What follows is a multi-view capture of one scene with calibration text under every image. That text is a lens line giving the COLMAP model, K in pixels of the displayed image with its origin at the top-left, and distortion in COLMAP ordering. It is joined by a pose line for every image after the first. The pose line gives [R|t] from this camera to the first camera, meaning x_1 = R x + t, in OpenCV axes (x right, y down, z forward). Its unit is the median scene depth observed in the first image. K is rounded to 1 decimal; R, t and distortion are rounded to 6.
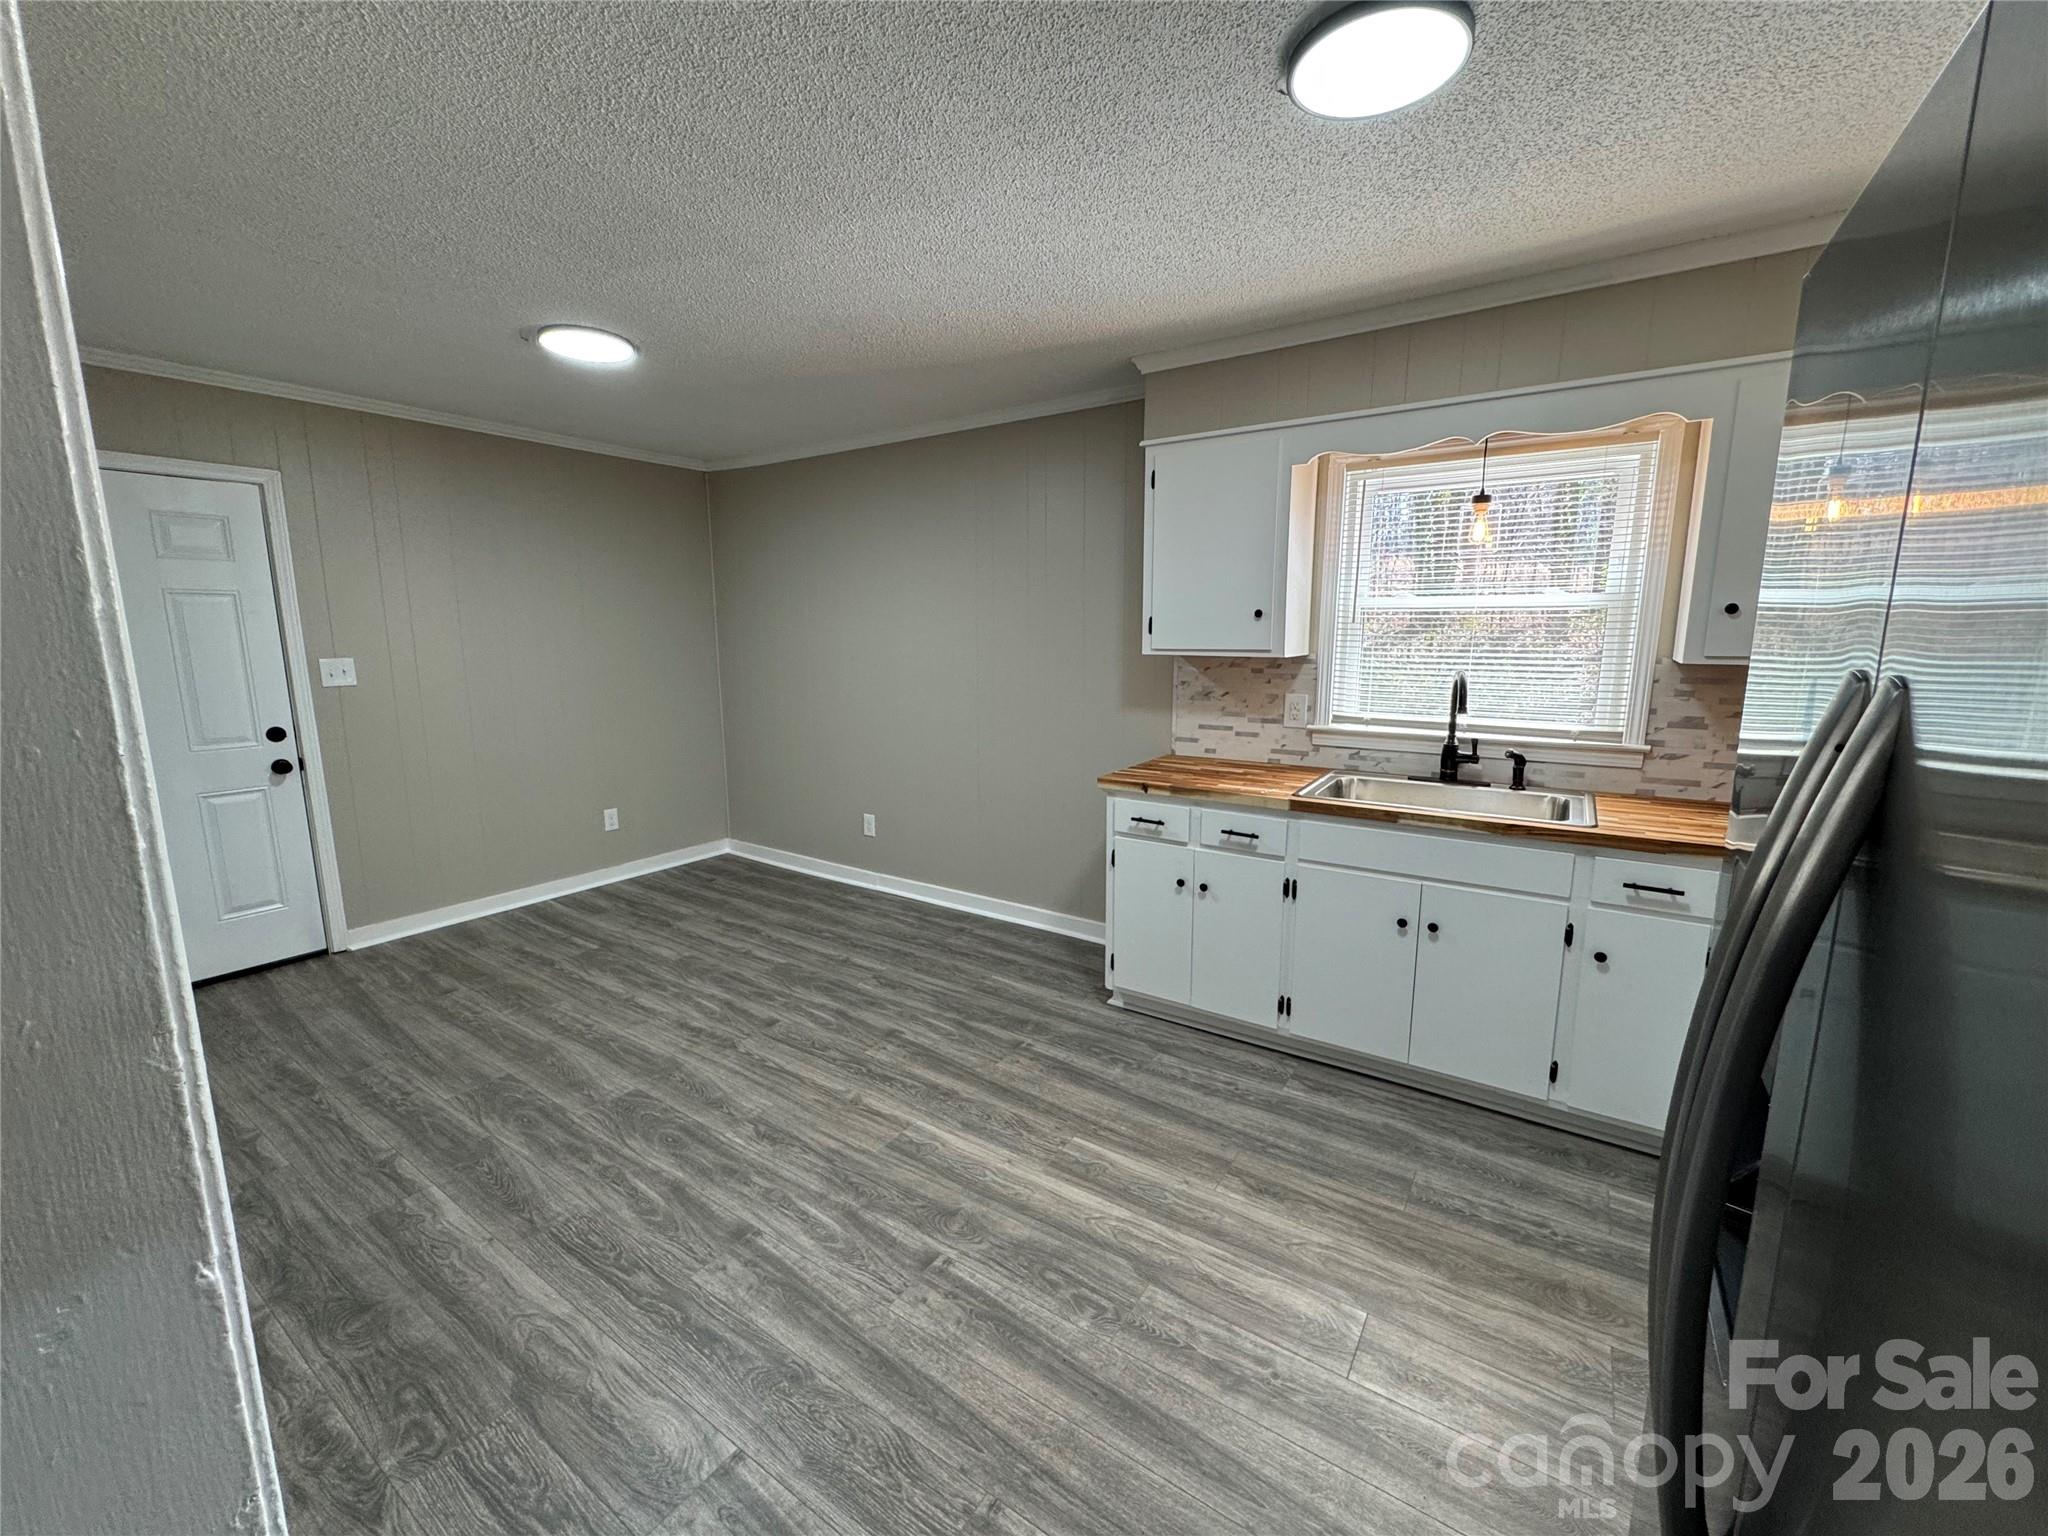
lens RADIAL K [[815.3, 0, 1025.6], [0, 815.3, 767.0], [0, 0, 1]] dist [0.000494, -0.000096]
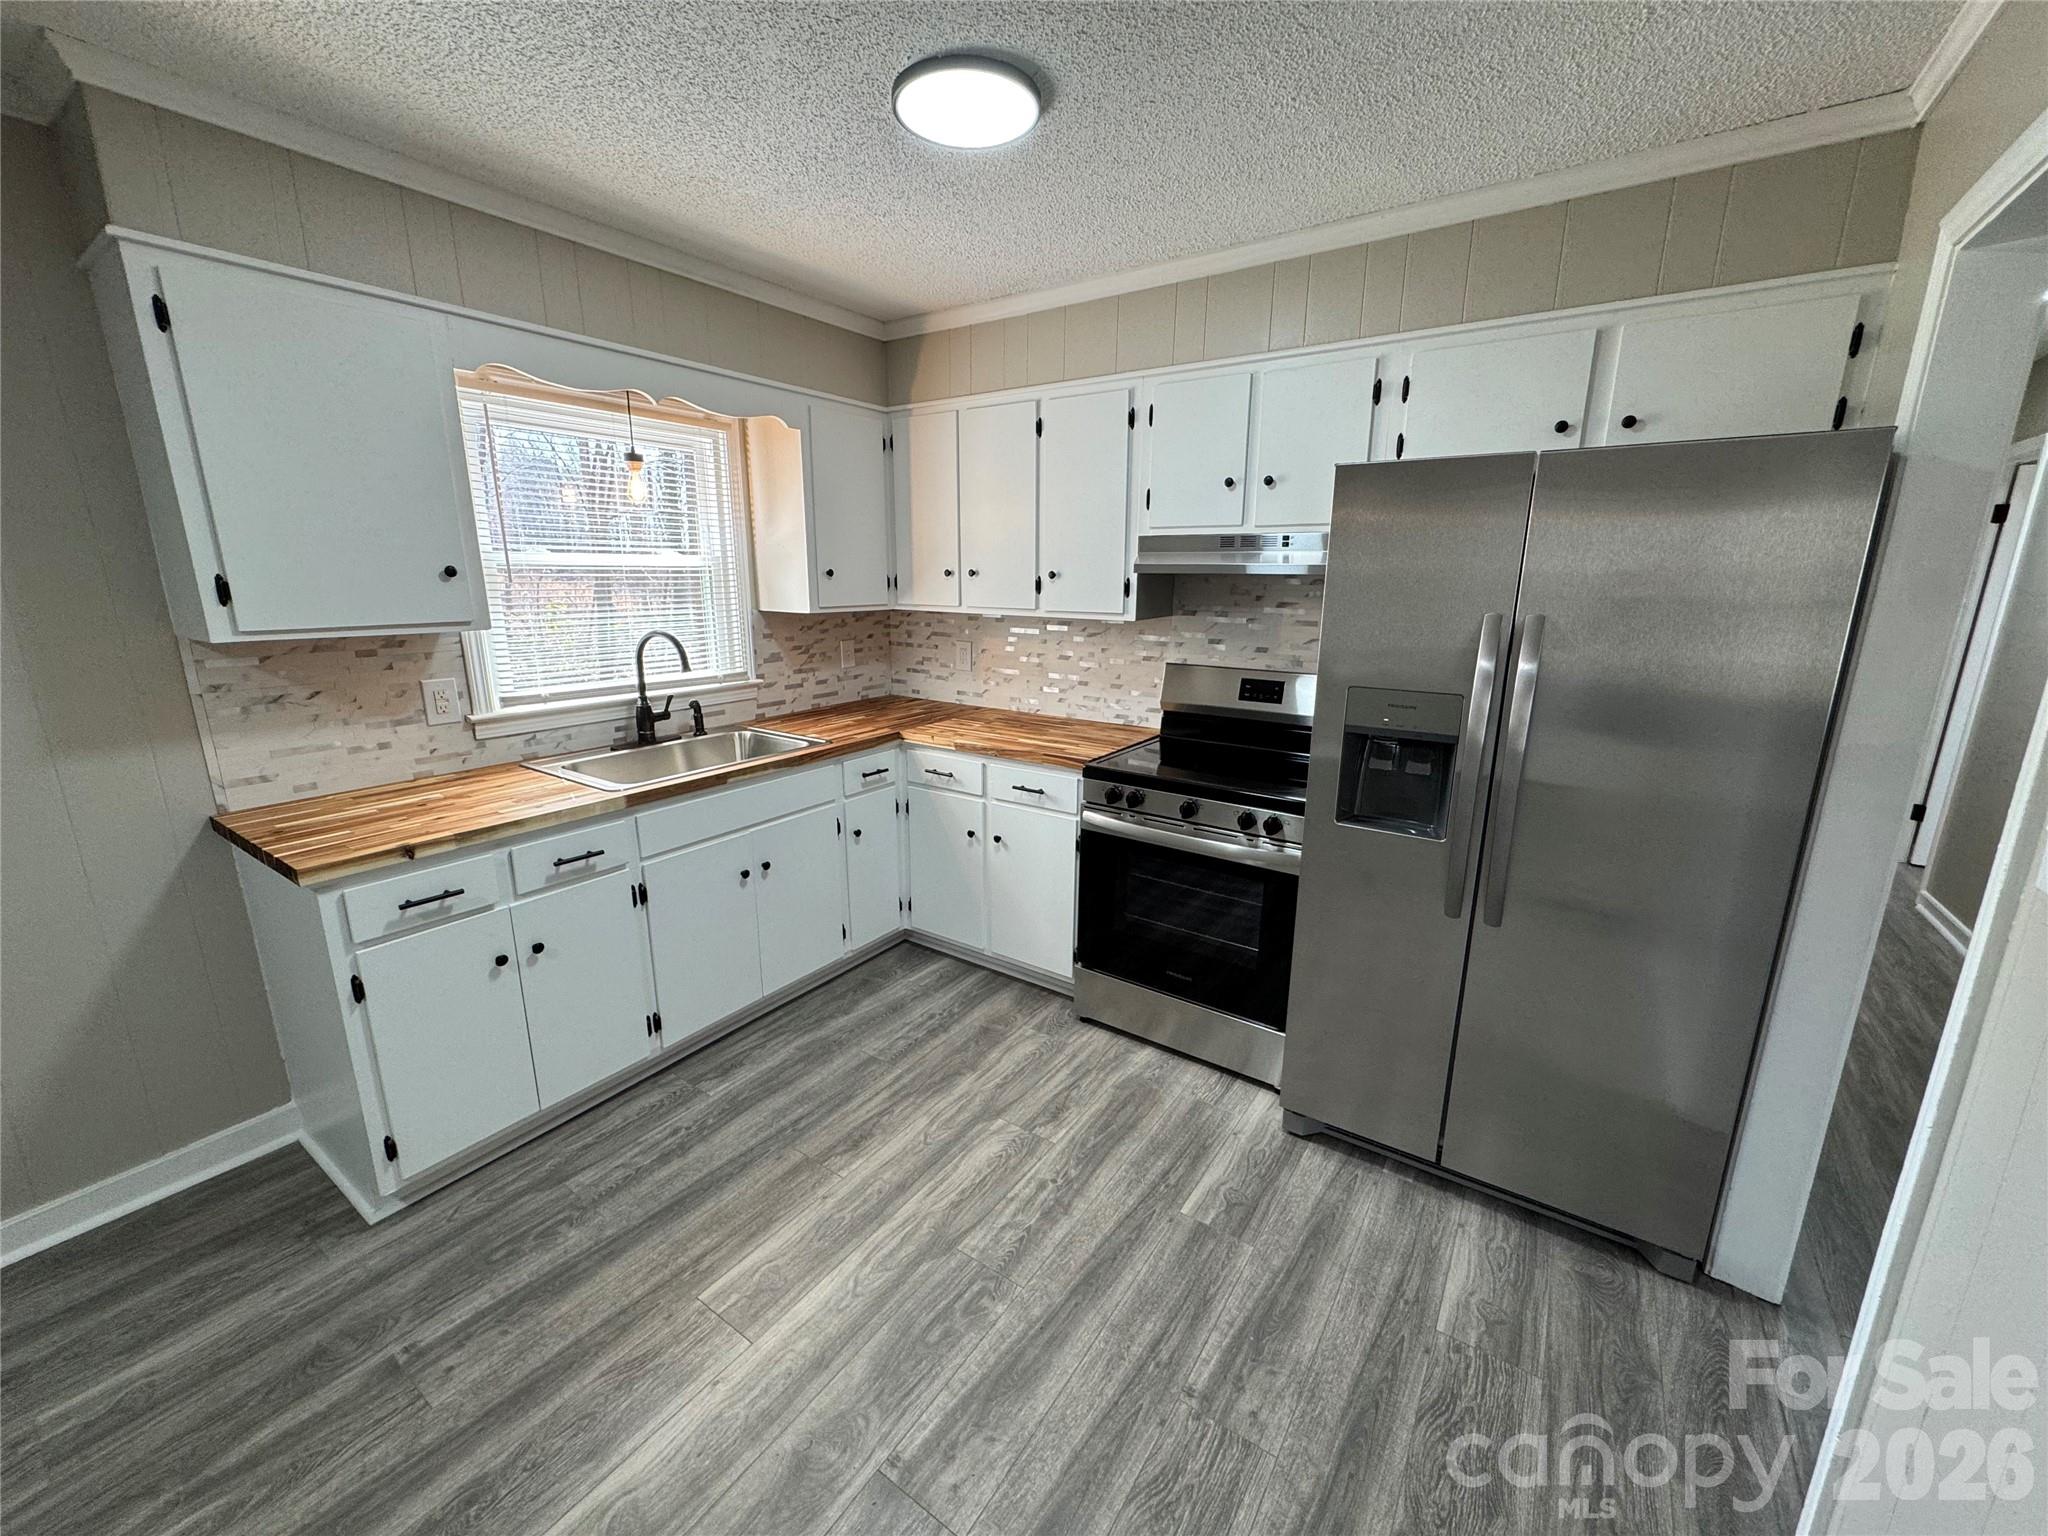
lens RADIAL K [[815.3, 0, 1023.1], [0, 815.3, 767.6], [0, 0, 1]] dist [0.000494, -0.000096]
pose [[0.010776, -0.231254, 0.972834, -0.489601], [0.164357, 0.960068, 0.226398, -0.111425], [-0.986342, 0.157452, 0.048354, 0.541993]]
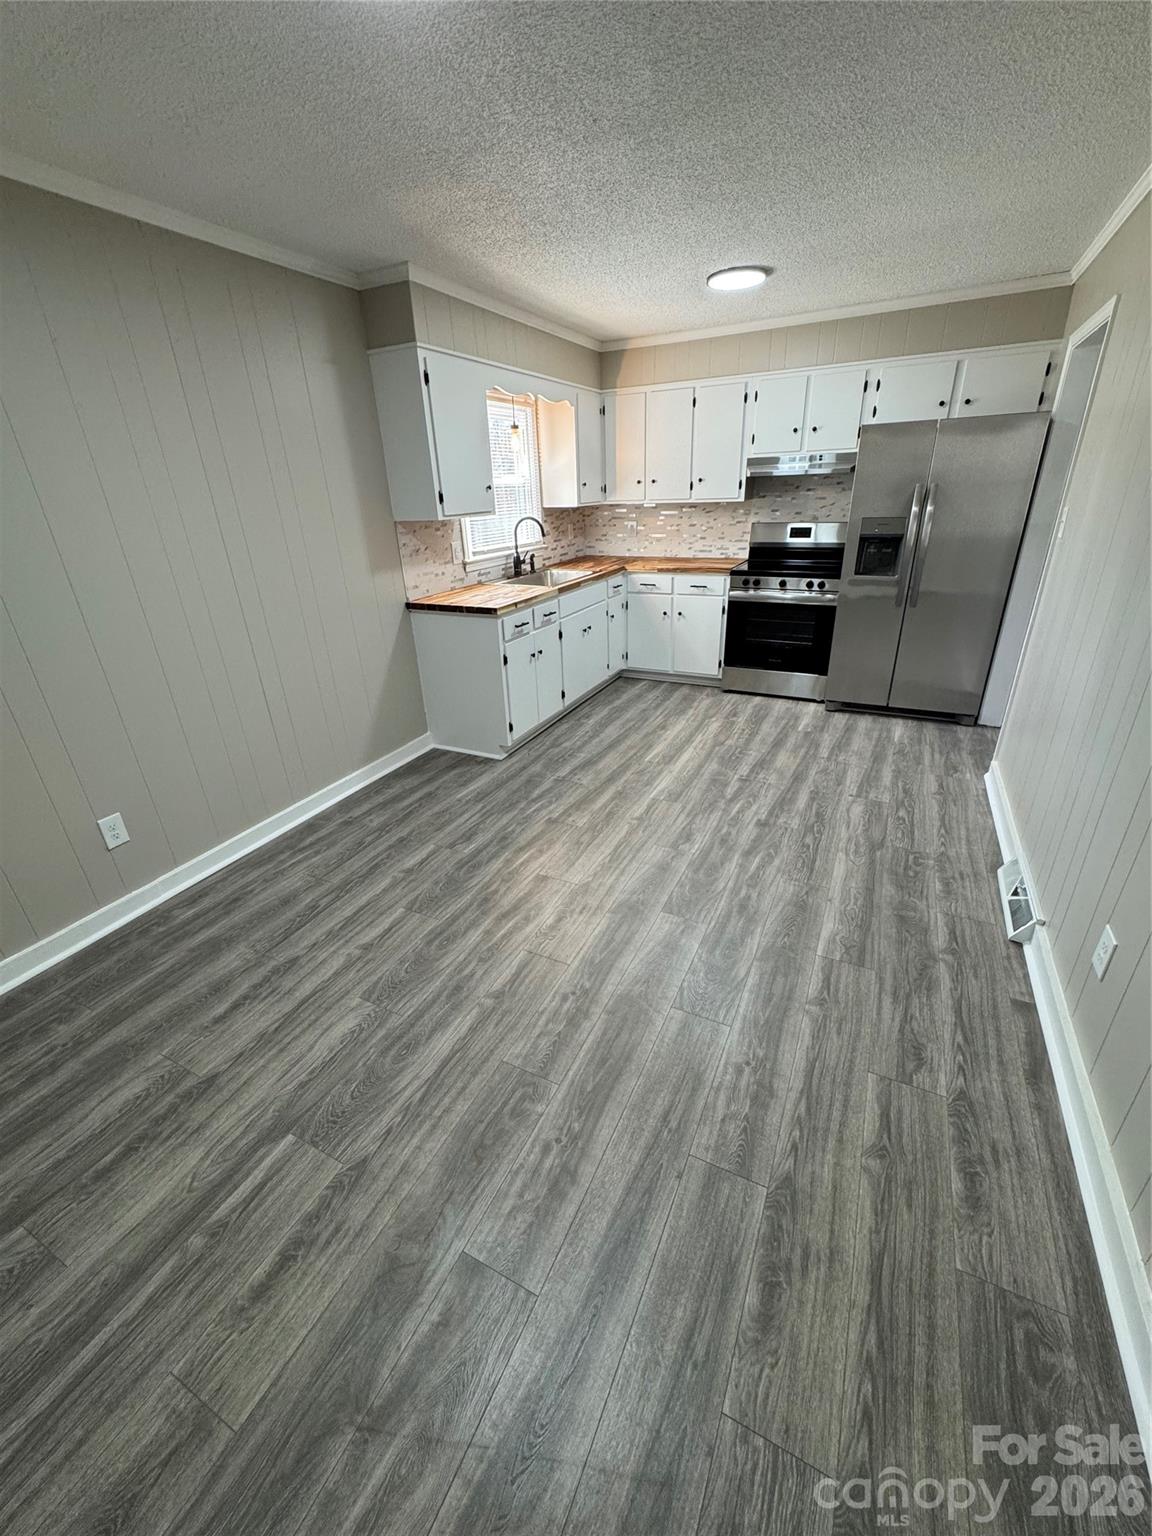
lens RADIAL K [[611.5, 0, 578.3], [0, 611.5, 767.5], [0, 0, 1]] dist [0.000494, -0.000096]
pose [[-0.129946, -0.406752, 0.904249, -1.183657], [0.204604, 0.881353, 0.425856, -0.195342], [-0.970181, 0.240351, -0.031306, 1.096493]]
